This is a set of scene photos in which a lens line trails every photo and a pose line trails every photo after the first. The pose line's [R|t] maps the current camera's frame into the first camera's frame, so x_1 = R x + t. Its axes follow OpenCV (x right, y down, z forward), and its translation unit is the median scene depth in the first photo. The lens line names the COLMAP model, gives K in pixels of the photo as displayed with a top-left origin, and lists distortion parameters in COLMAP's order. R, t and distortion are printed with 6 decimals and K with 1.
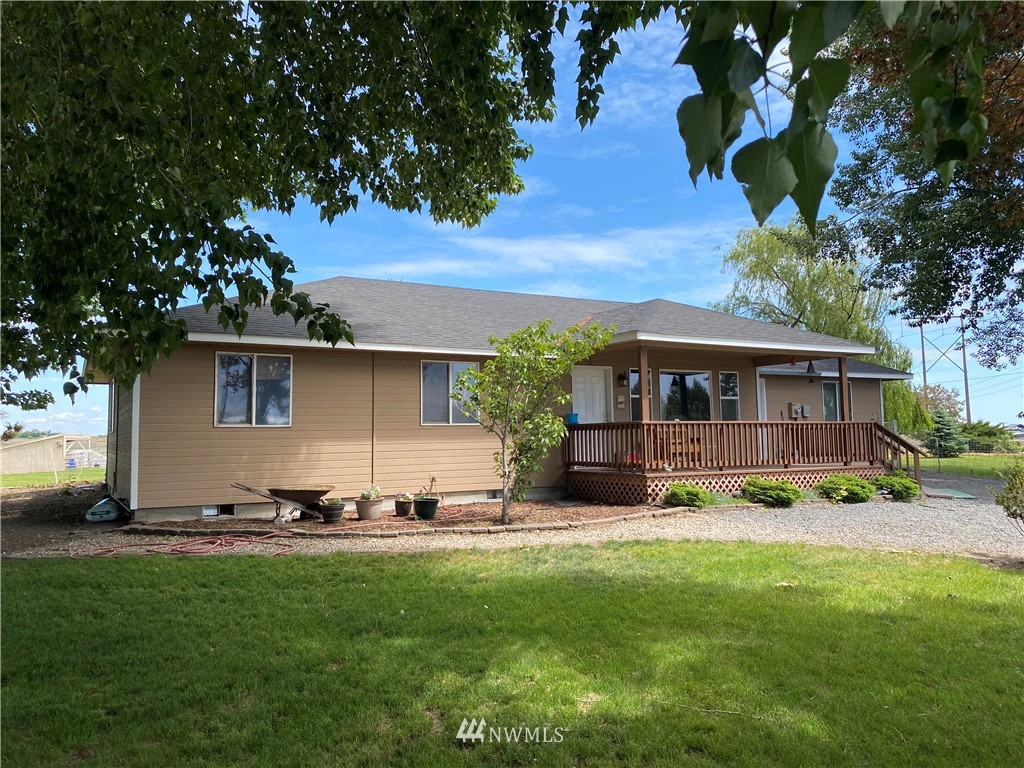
lens RADIAL K [[753.1, 0, 511.6], [0, 753.1, 380.6], [0, 0, 1]] dist [-0.009810, -0.003072]
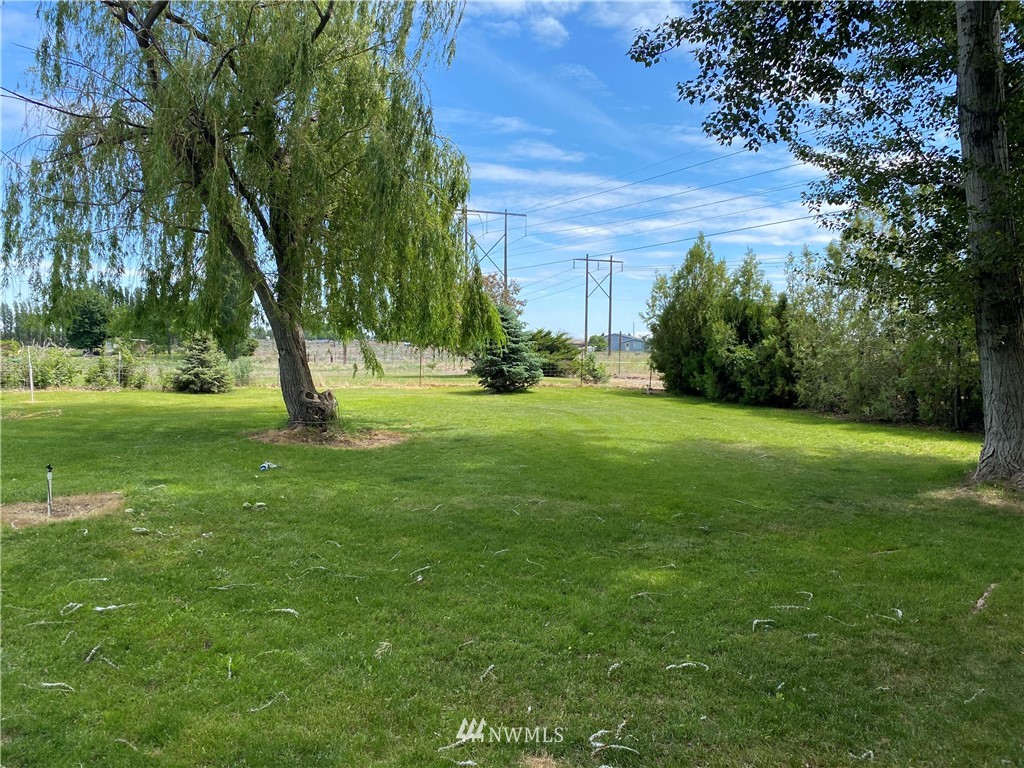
lens RADIAL K [[753.1, 0, 511.4], [0, 753.1, 383.5], [0, 0, 1]] dist [-0.009810, -0.003072]
pose [[0.843192, -0.012760, 0.537461, 0.275521], [-0.058657, 0.991566, 0.115565, 0.030083], [-0.534403, -0.128970, 0.835333, 0.525531]]
